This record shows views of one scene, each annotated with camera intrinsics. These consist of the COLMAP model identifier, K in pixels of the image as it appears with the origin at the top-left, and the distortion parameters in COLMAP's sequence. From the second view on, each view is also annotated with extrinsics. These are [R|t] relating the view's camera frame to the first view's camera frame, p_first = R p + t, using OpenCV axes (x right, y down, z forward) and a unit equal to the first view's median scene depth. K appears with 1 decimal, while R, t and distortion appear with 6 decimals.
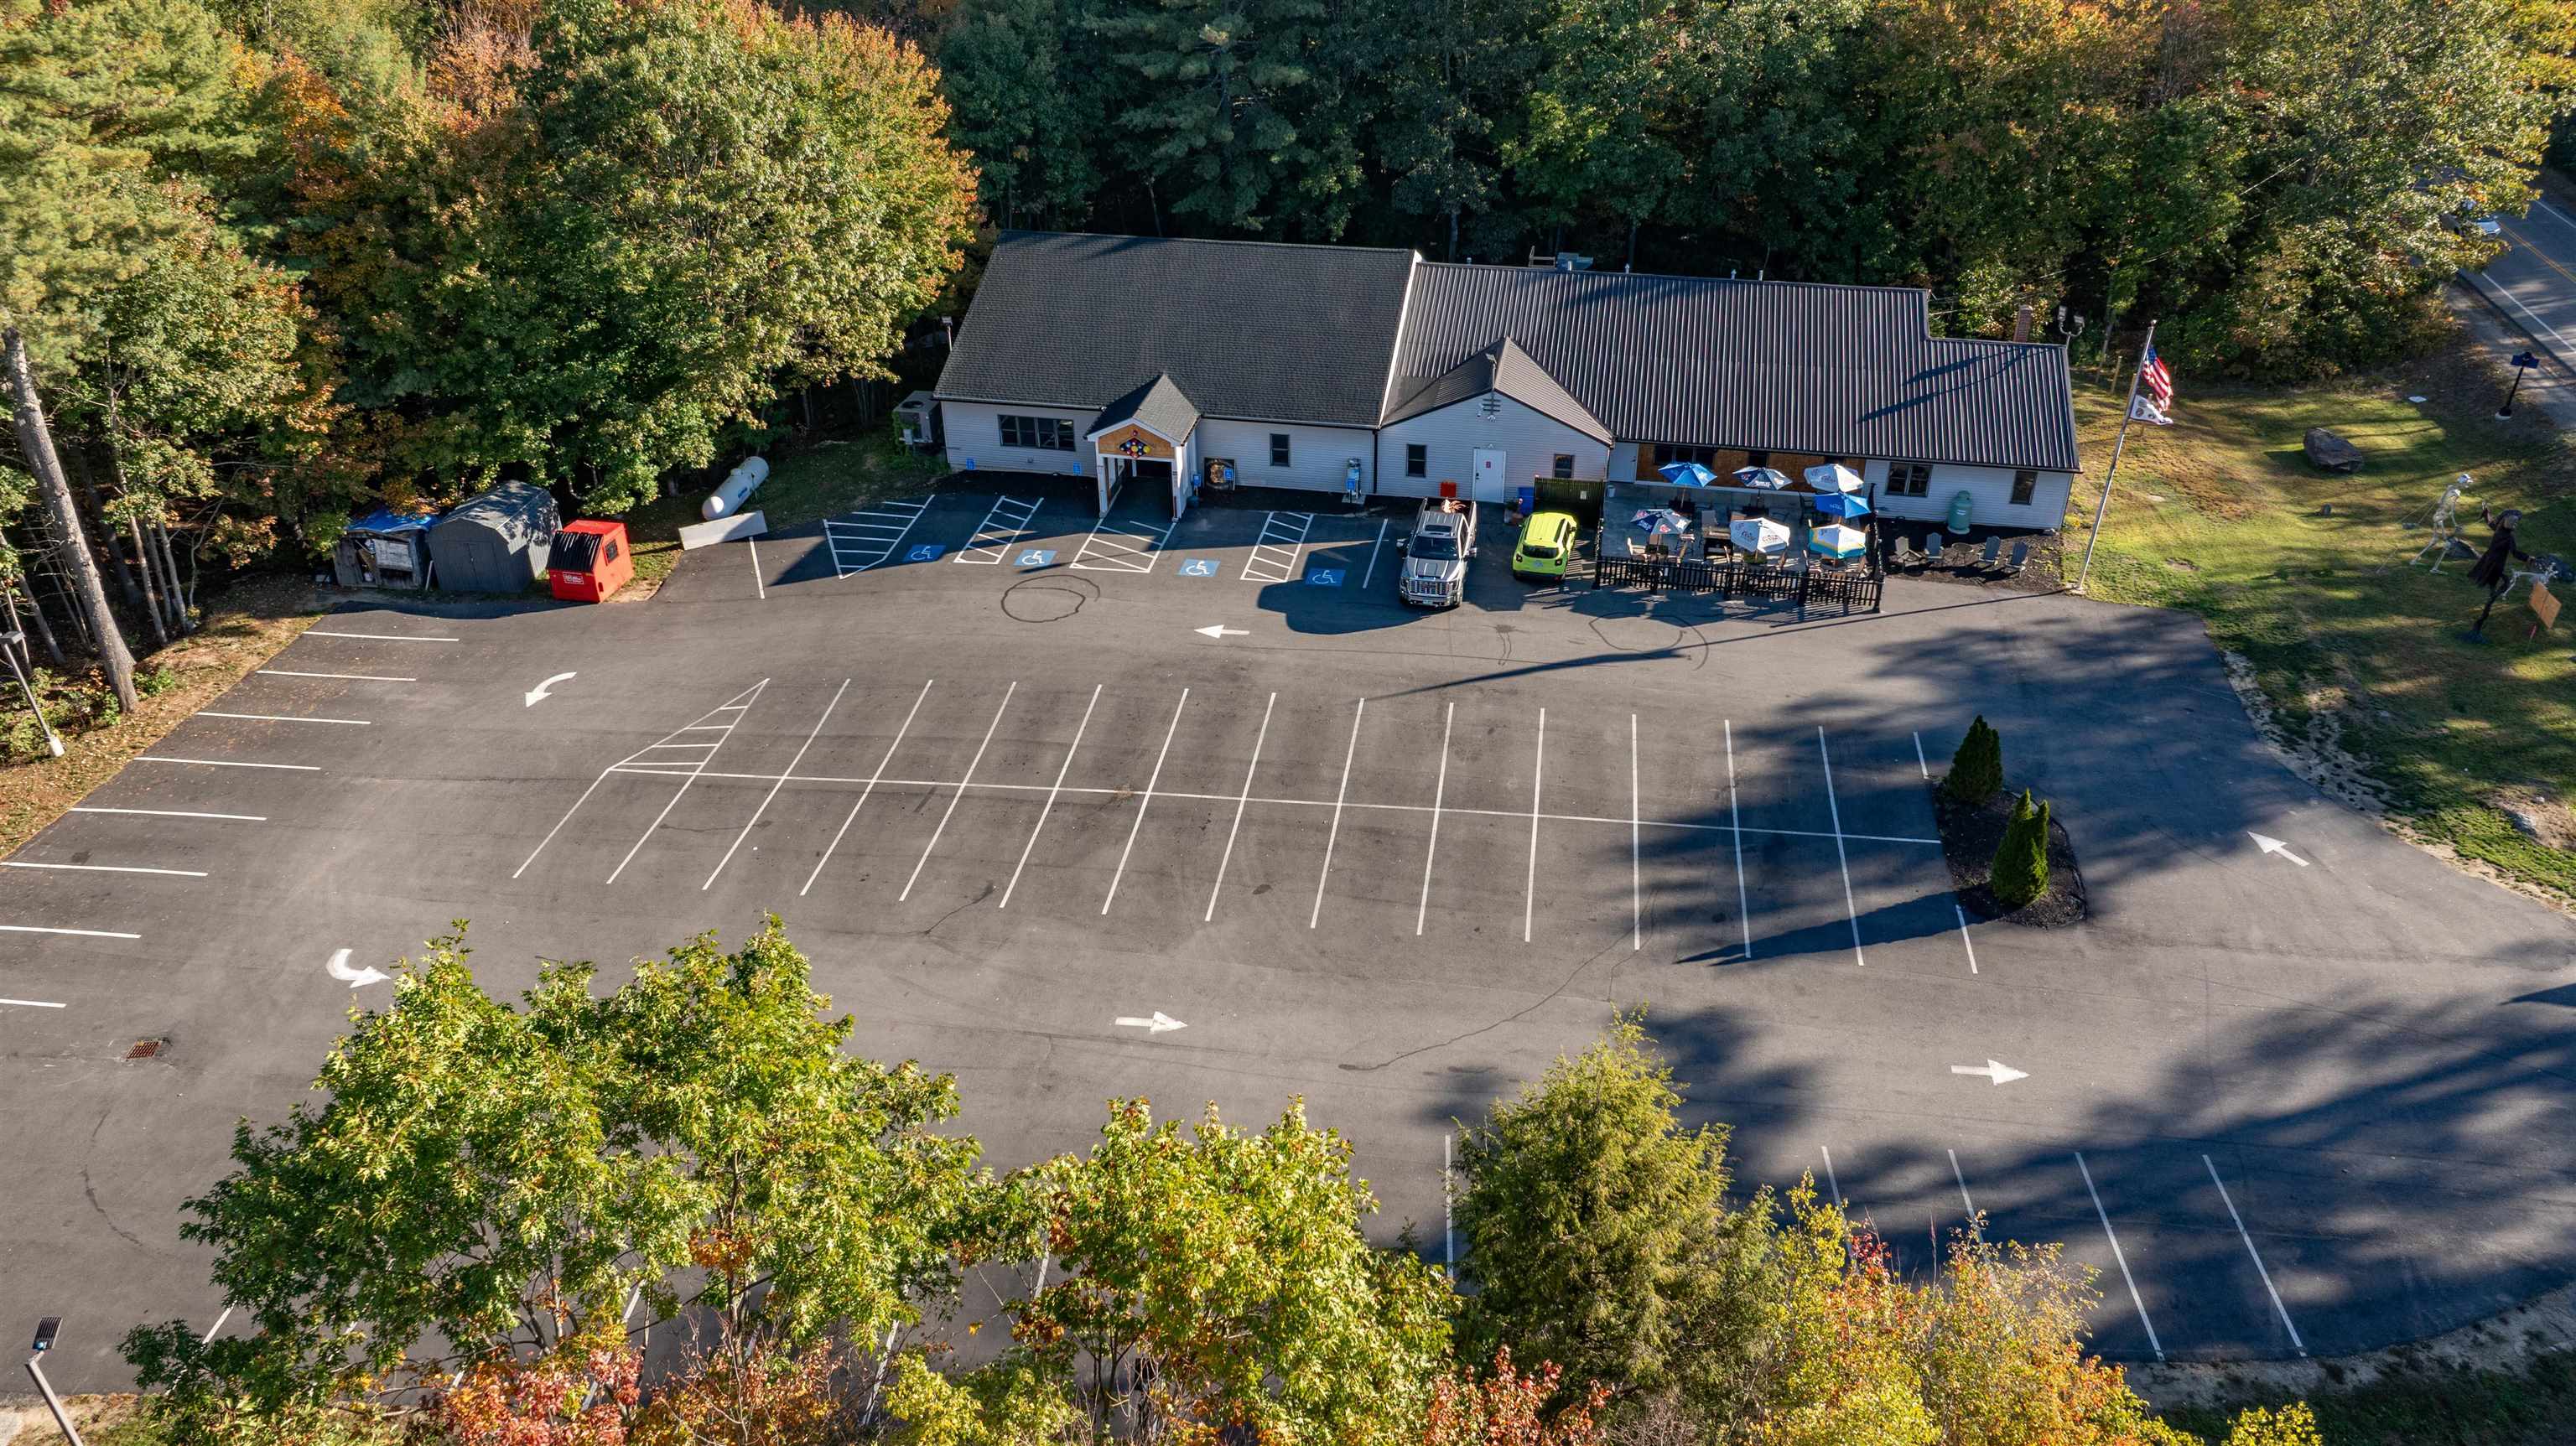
lens RADIAL K [[1807.0, 0, 1299.6], [0, 1807.0, 716.4], [0, 0, 1]] dist [-0.021436, 0.004896]
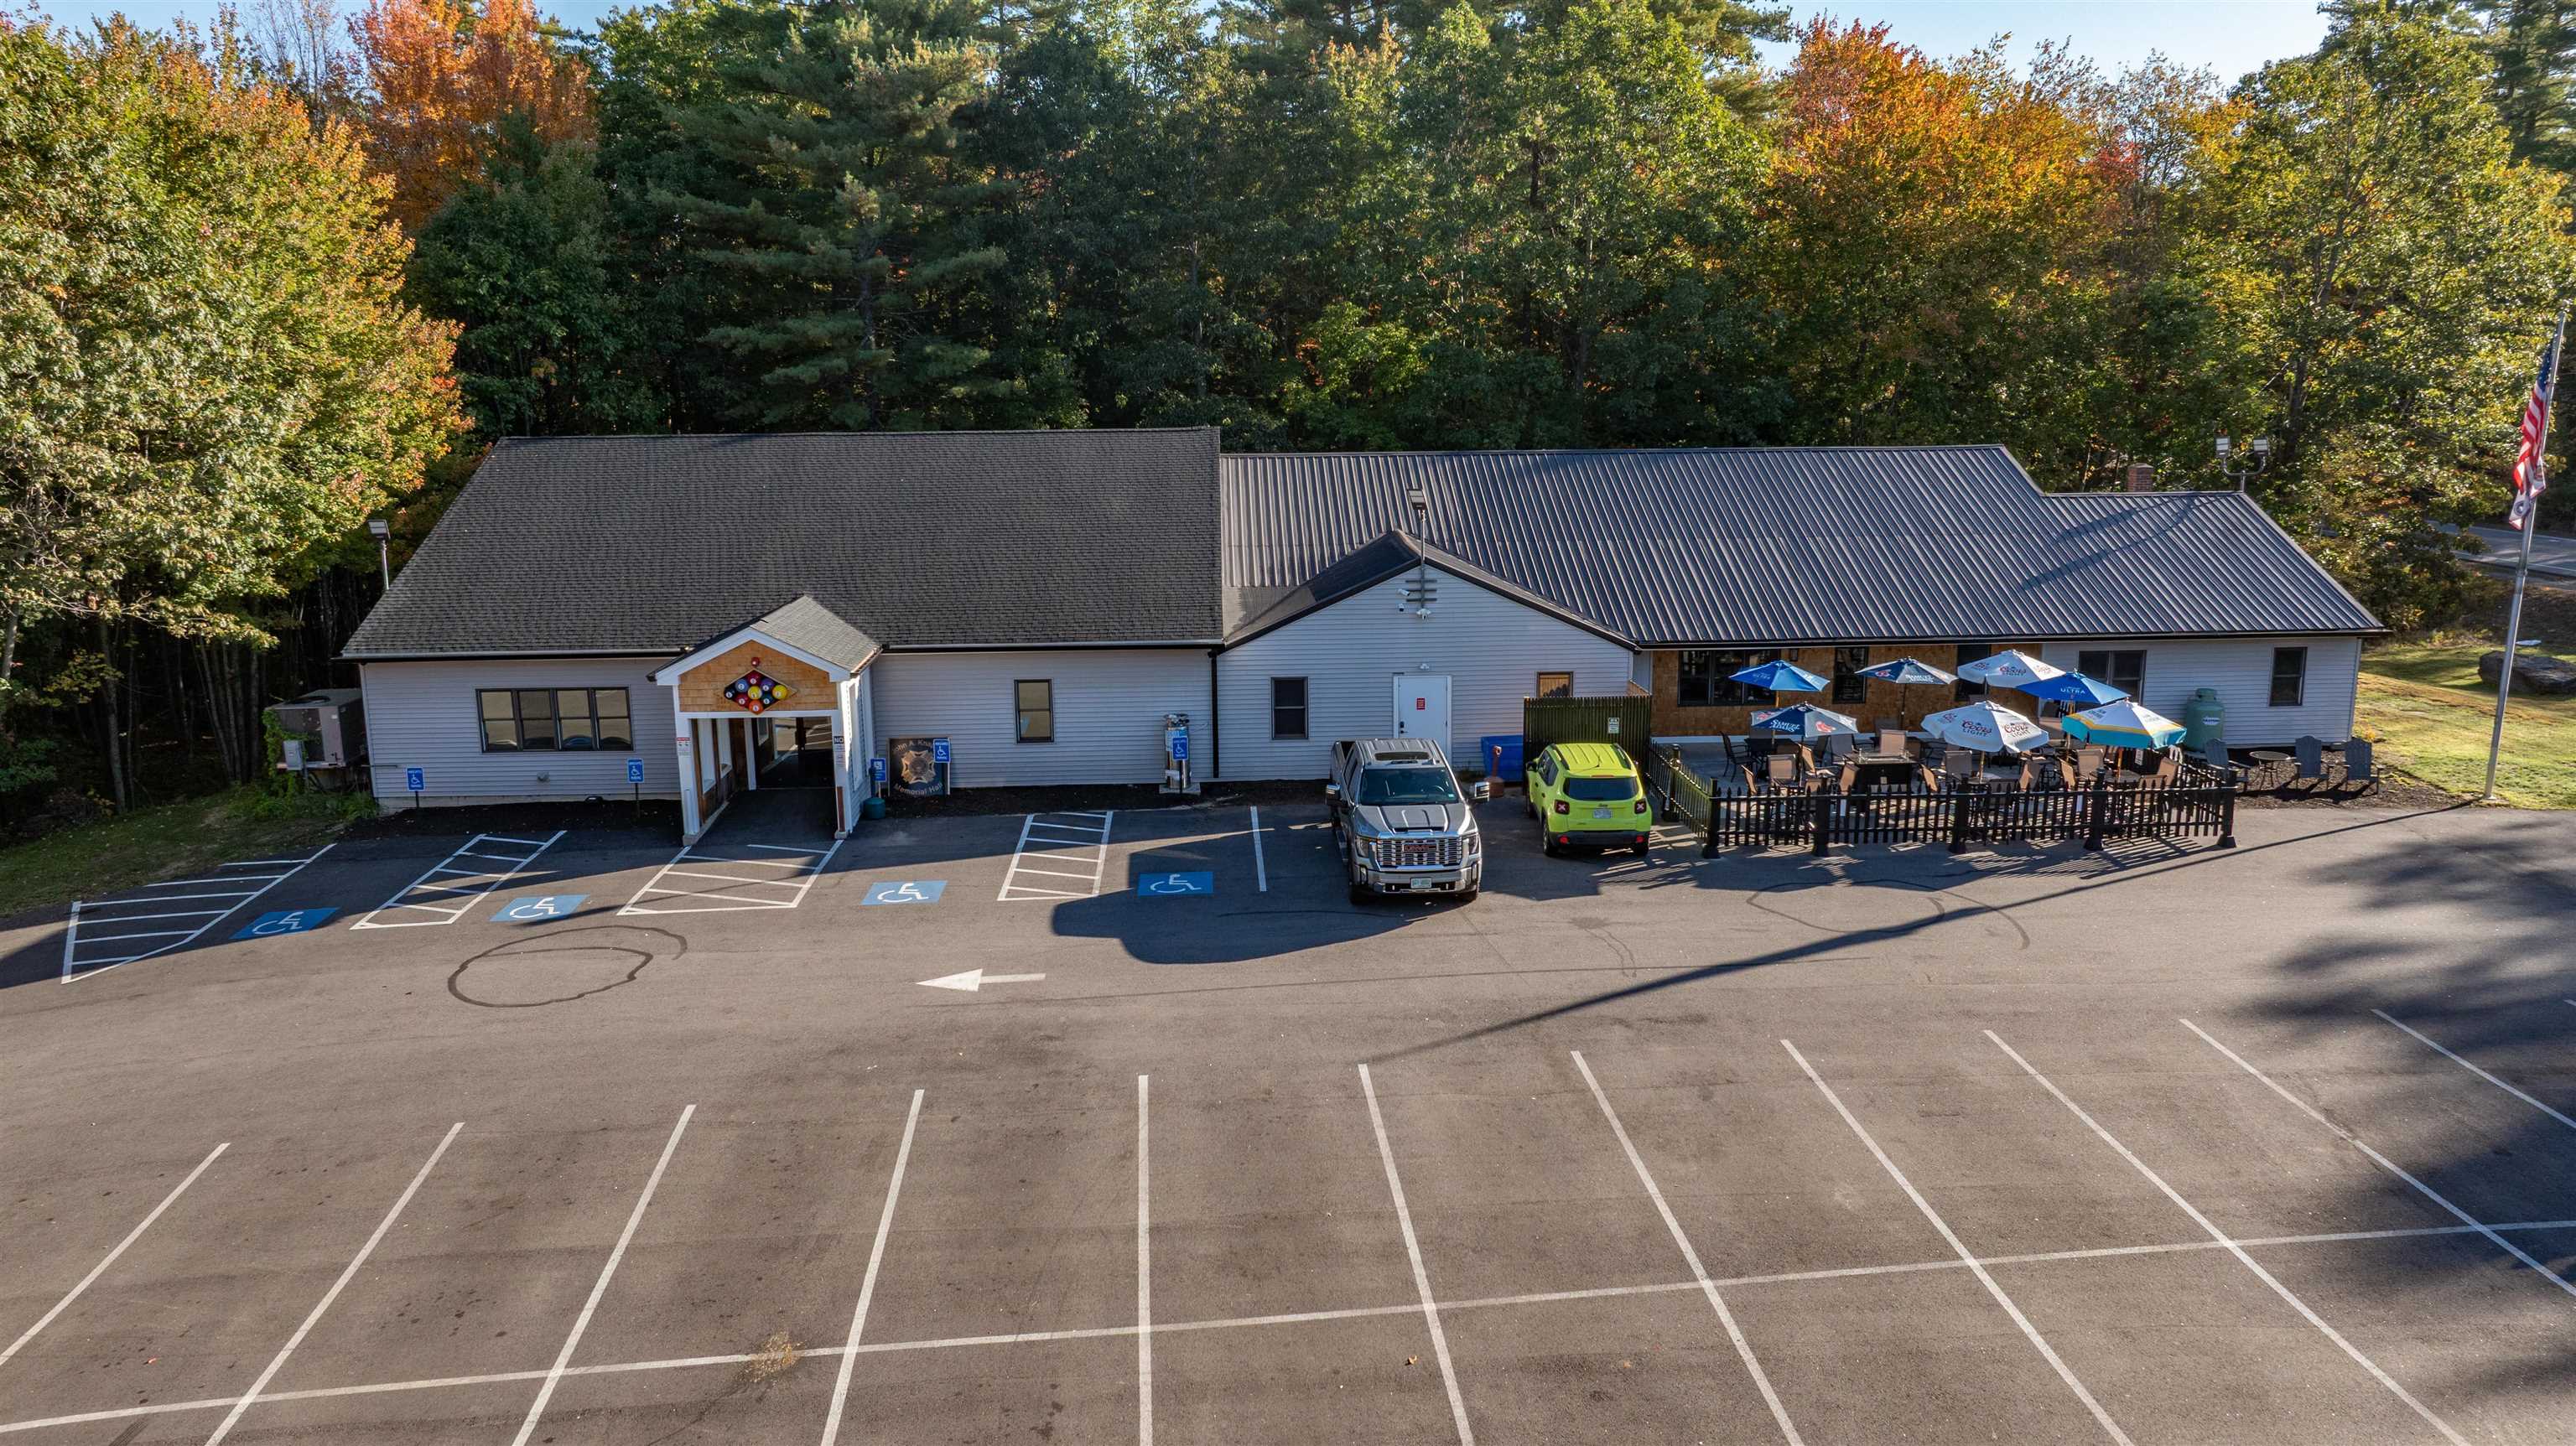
lens RADIAL K [[1807.0, 0, 1299.6], [0, 1807.0, 716.4], [0, 0, 1]] dist [-0.021436, 0.004896]
pose [[0.972751, -0.050222, 0.226346, -0.059045], [0.124631, 0.936480, -0.327831, 0.042405], [-0.195504, 0.347107, 0.917221, 0.522660]]
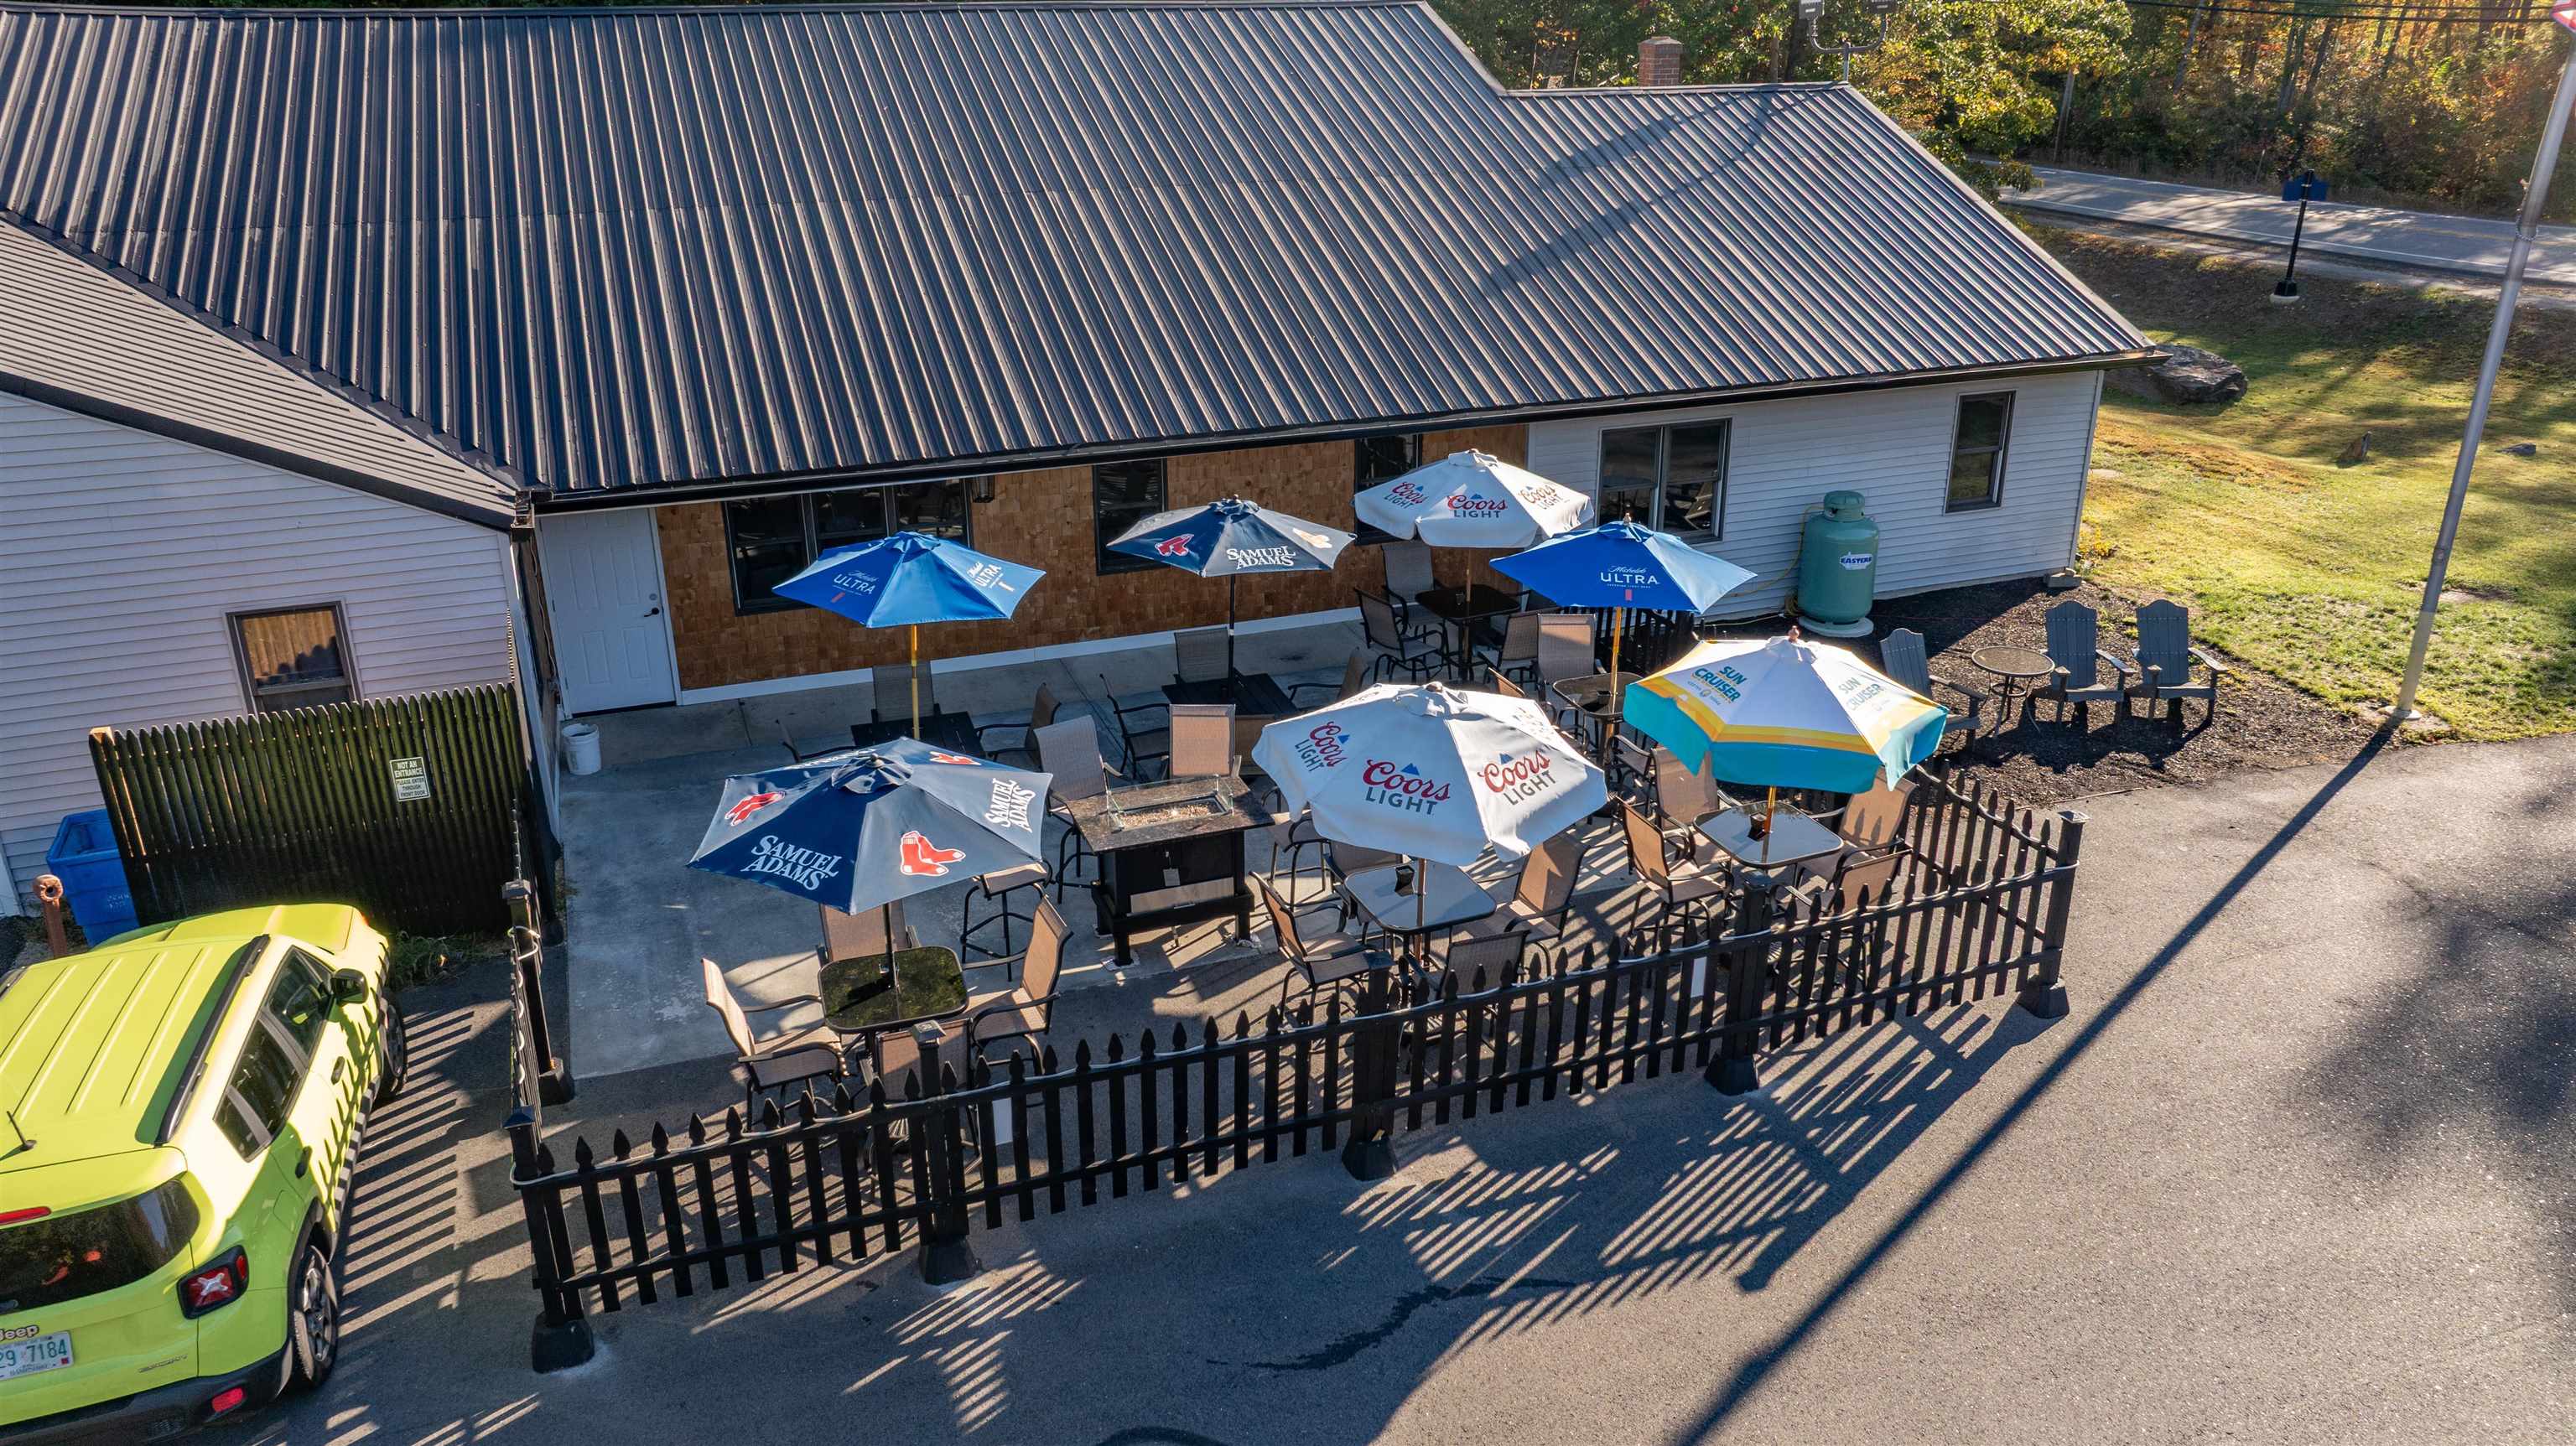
lens RADIAL K [[1792.8, 0, 1286.0], [0, 1792.8, 725.5], [0, 0, 1]] dist [-0.004286, 0.000651]
pose [[0.857153, -0.195683, 0.476441, 0.149280], [0.269568, 0.958649, -0.091239, -0.087459], [-0.438886, 0.206640, 0.874459, 0.805178]]
